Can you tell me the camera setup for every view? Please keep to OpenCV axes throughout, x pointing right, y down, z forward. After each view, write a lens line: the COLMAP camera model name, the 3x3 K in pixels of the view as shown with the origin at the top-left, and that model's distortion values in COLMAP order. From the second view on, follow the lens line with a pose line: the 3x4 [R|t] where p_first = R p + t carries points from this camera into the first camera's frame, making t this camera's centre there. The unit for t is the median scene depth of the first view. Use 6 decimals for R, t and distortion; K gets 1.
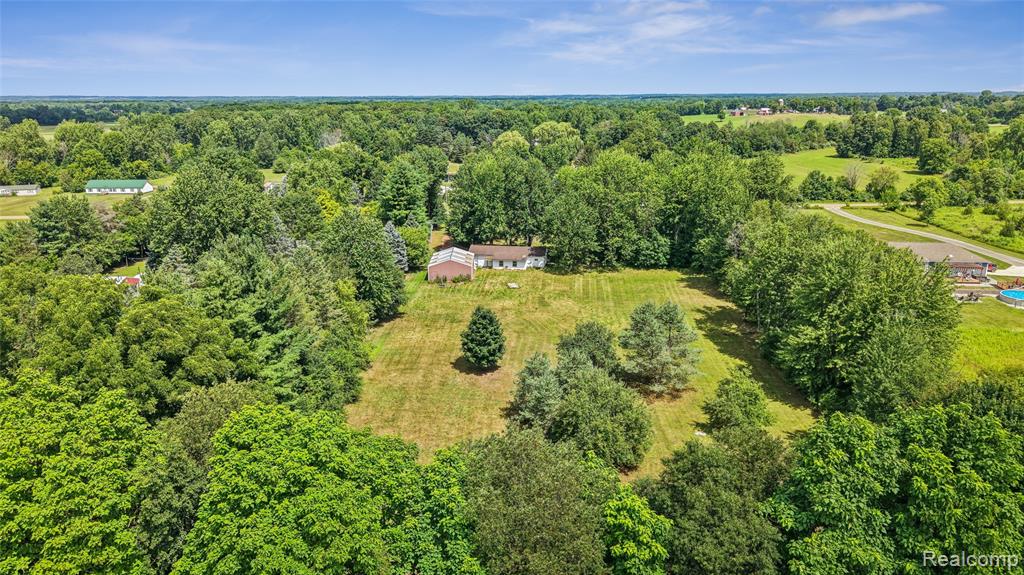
lens RADIAL K [[698.5, 0, 512.0], [0, 698.5, 287.5], [0, 0, 1]] dist [0.003629, 0.002929]
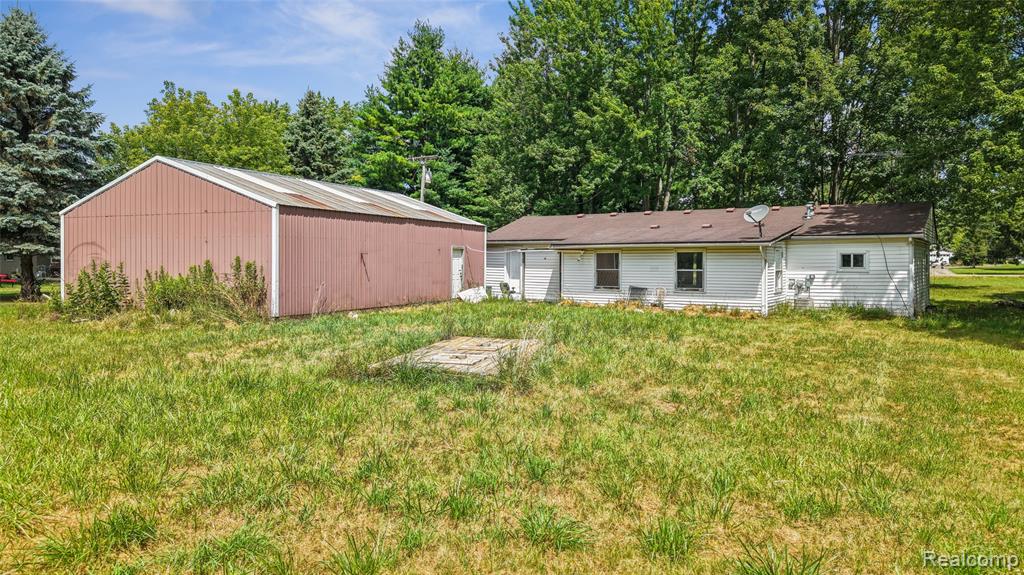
lens RADIAL K [[698.5, 0, 512.0], [0, 698.5, 287.5], [0, 0, 1]] dist [0.003629, 0.002929]
pose [[0.885044, 0.019664, -0.465092, 0.040597], [-0.130592, 0.969474, -0.207521, 0.006518], [0.446814, 0.244403, 0.860595, 0.849987]]
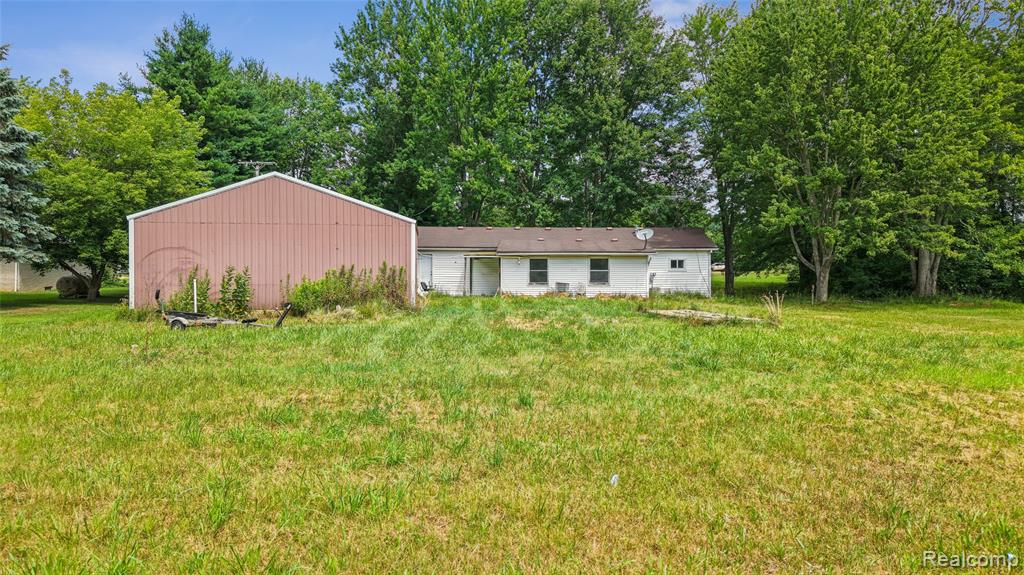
lens RADIAL K [[698.5, 0, 512.0], [0, 698.5, 287.5], [0, 0, 1]] dist [0.003629, 0.002929]
pose [[0.995562, 0.000180, 0.094106, -0.045265], [0.022512, 0.970508, -0.240014, 0.024867], [-0.091374, 0.241067, 0.966197, 0.783996]]
